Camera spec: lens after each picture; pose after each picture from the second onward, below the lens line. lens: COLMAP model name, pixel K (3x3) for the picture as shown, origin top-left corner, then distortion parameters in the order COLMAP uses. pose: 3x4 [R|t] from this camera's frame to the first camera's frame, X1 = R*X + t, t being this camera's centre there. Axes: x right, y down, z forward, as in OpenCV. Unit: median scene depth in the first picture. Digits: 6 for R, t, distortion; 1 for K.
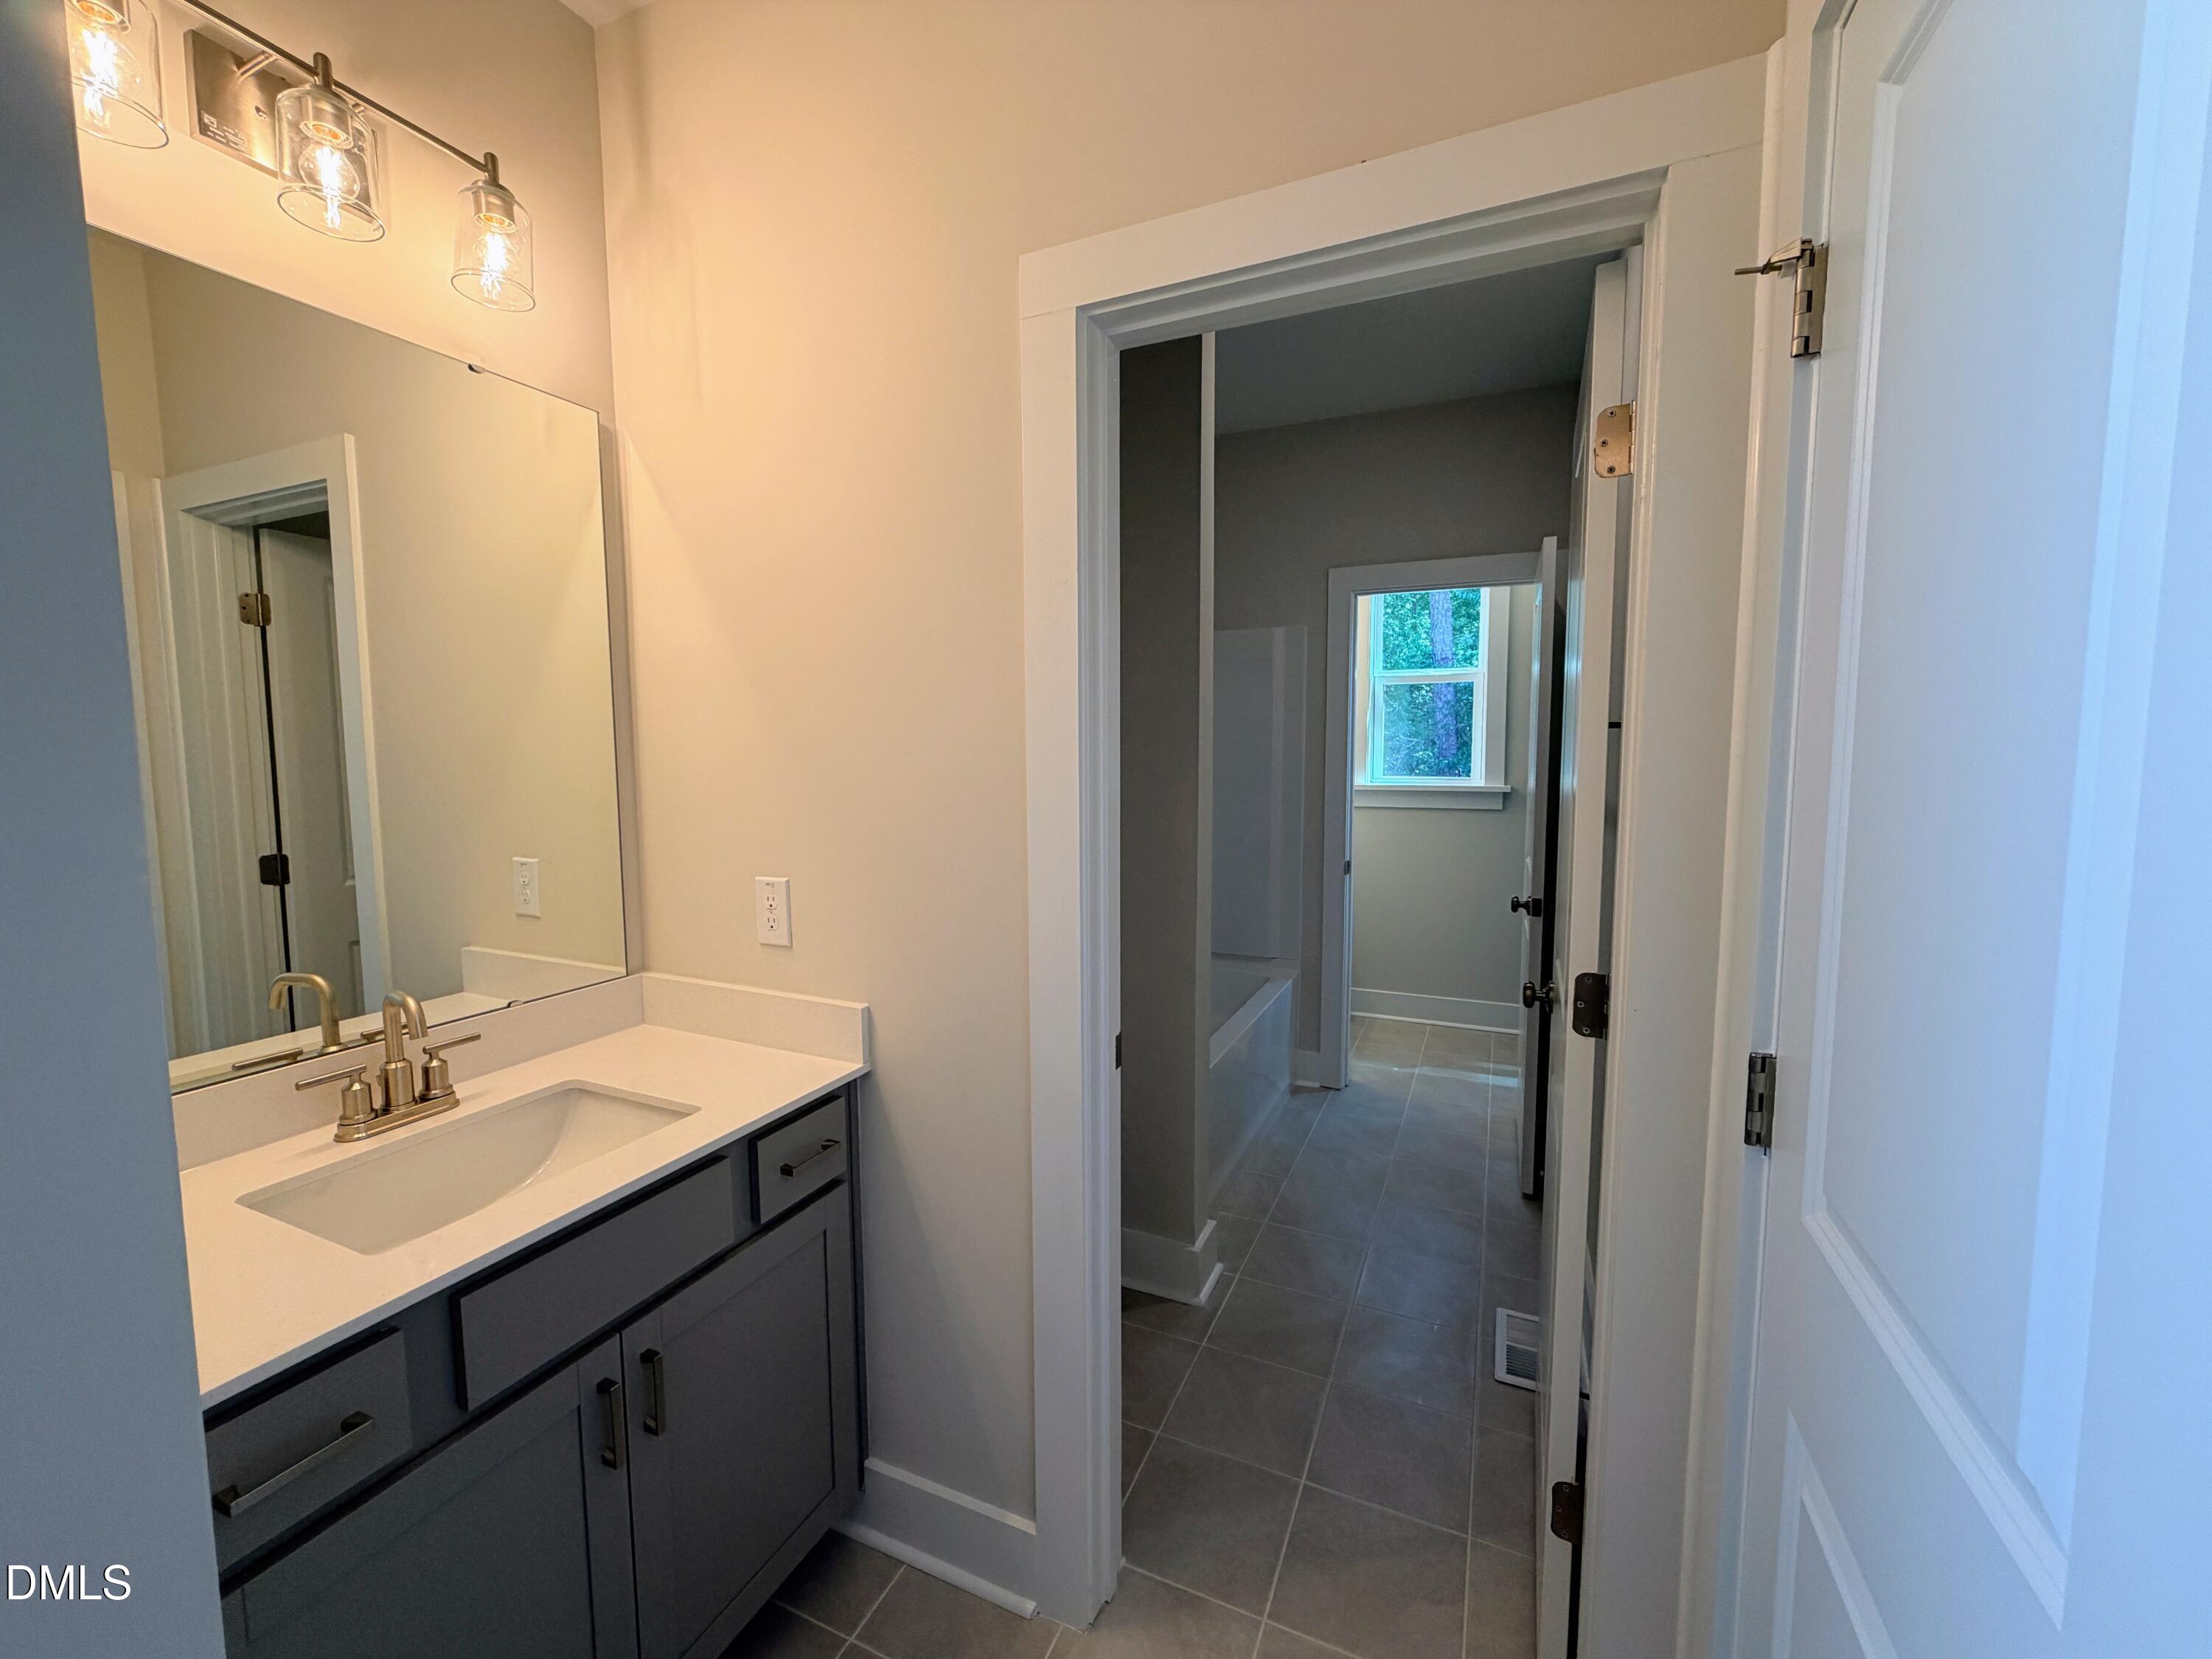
lens RADIAL K [[884.4, 0, 1106.1], [0, 884.4, 829.0], [0, 0, 1]] dist [0.002224, 0.000001]
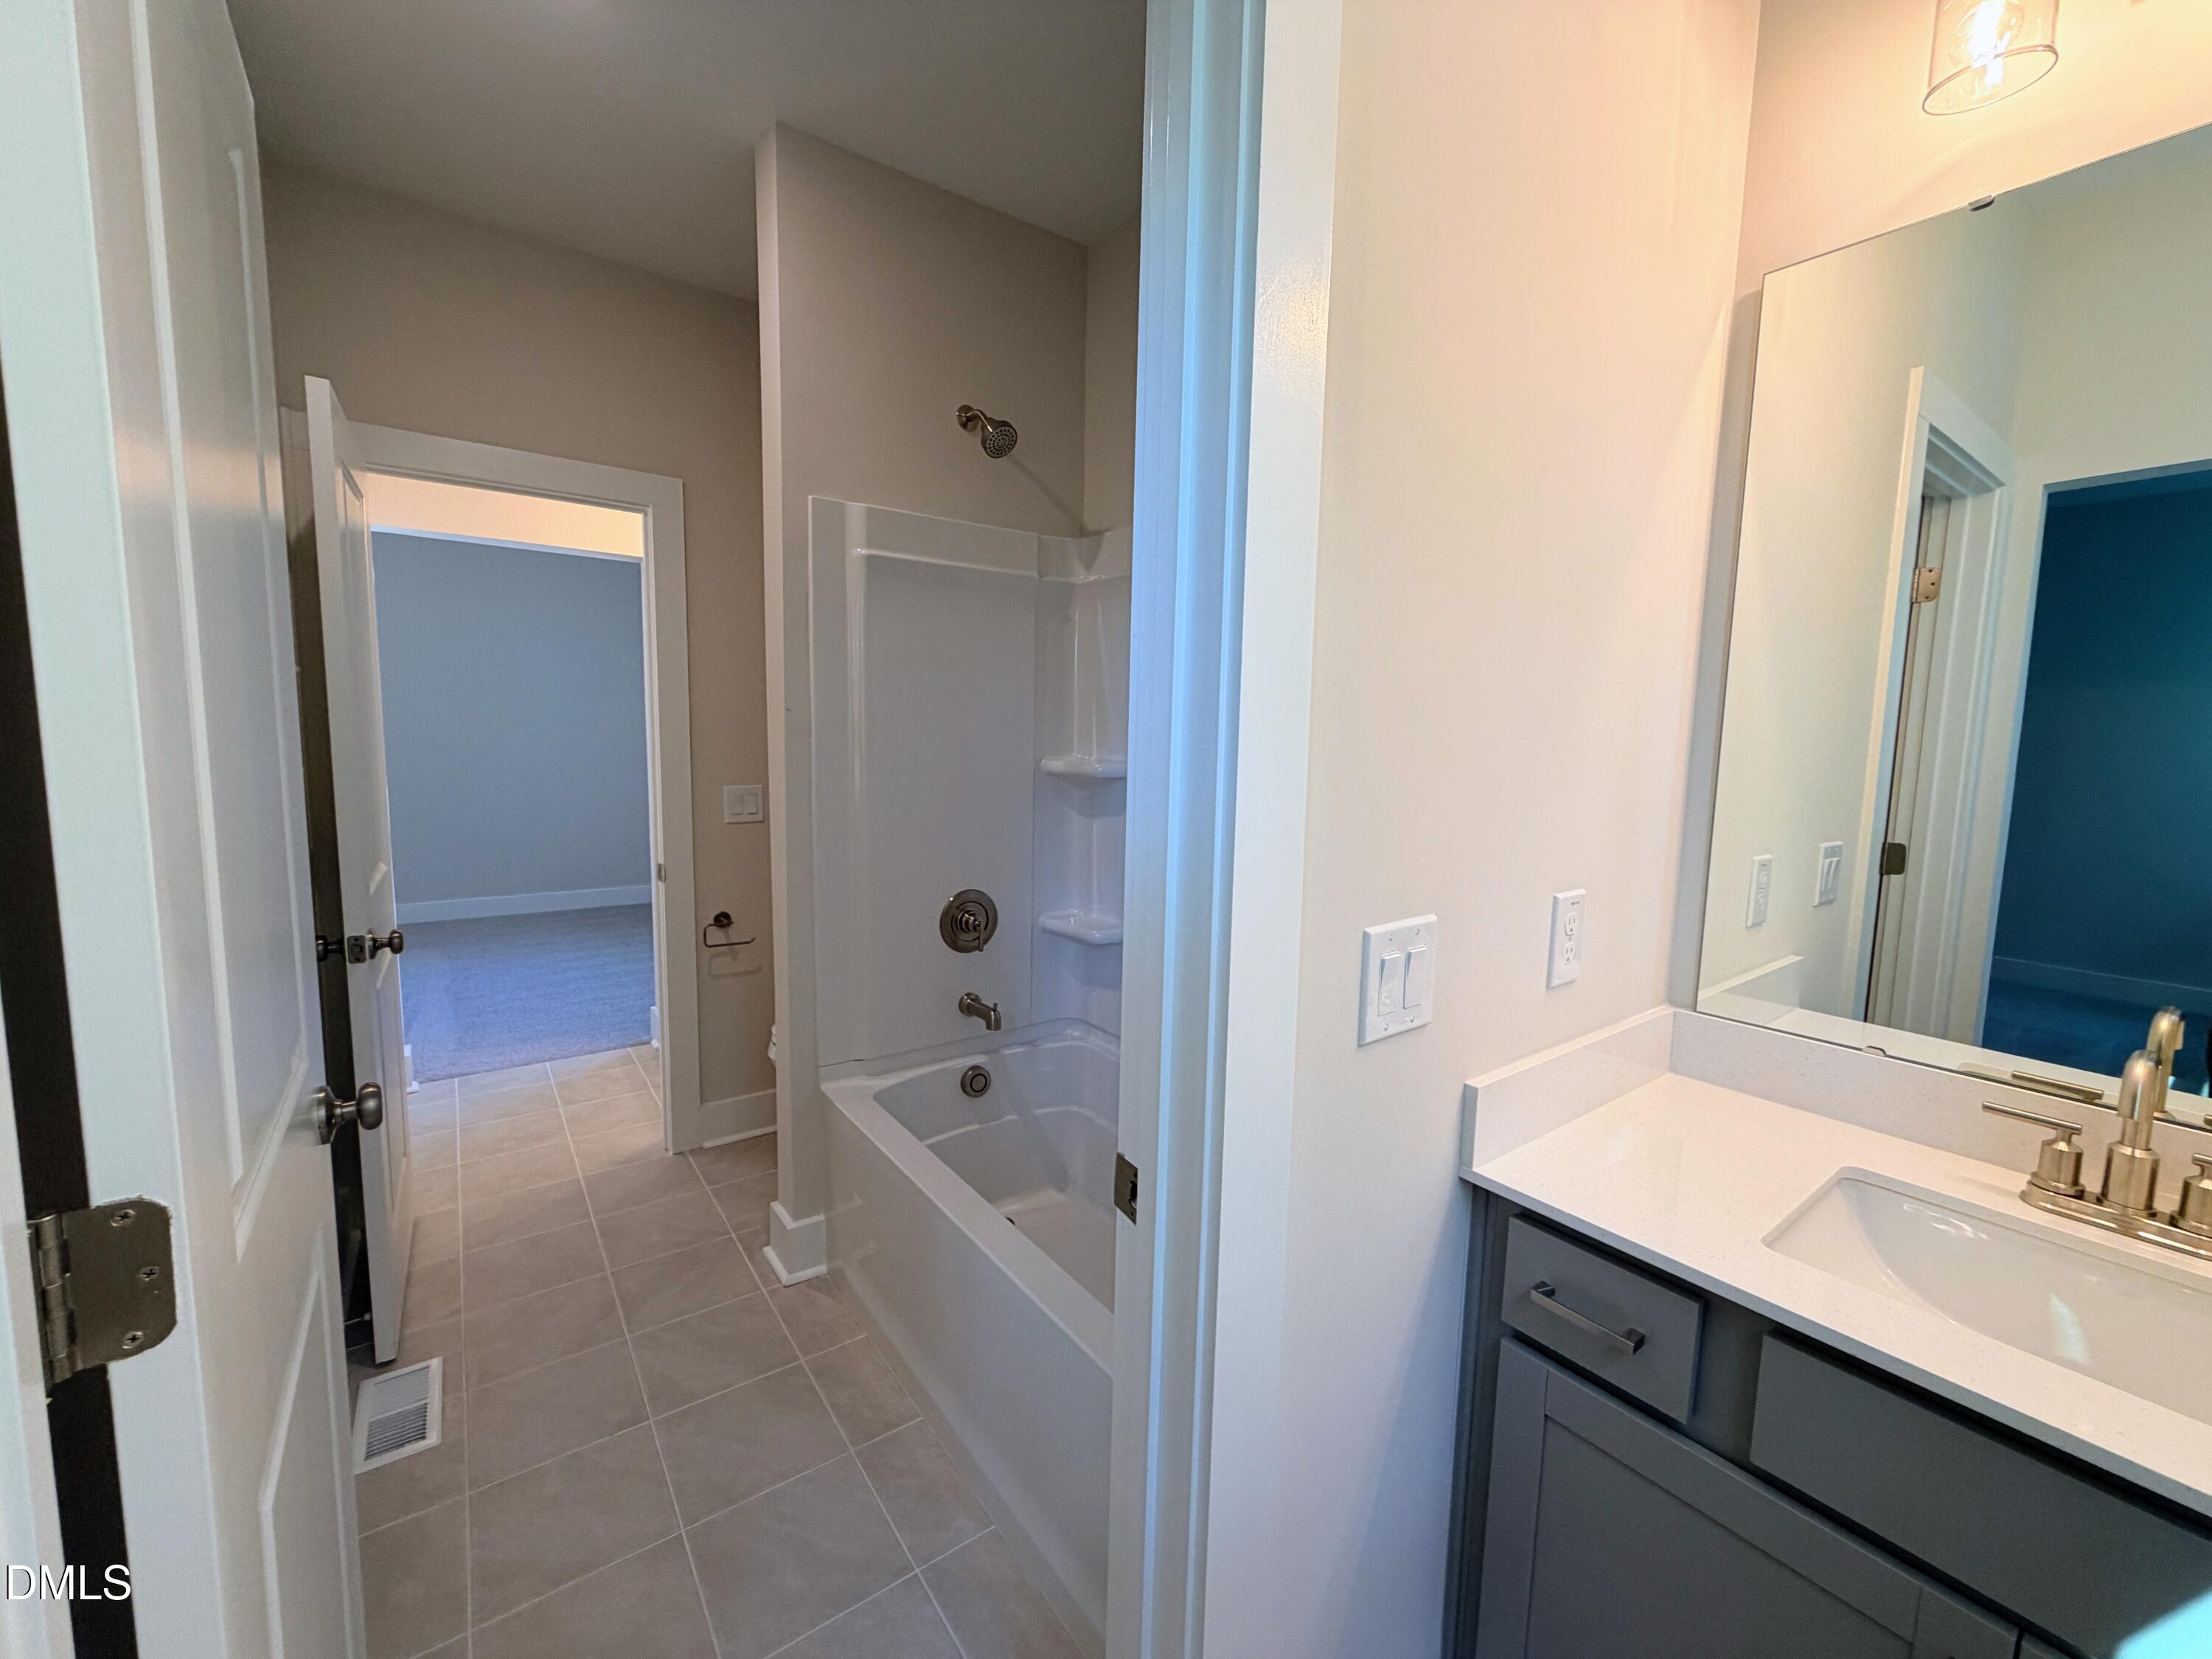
lens RADIAL K [[884.4, 0, 1115.9], [0, 884.4, 828.6], [0, 0, 1]] dist [0.002224, 0.000001]
pose [[-0.487807, 0.092990, -0.867984, 0.304630], [-0.083685, 0.984749, 0.152531, -0.057831], [0.868931, 0.147043, -0.472586, 0.708375]]
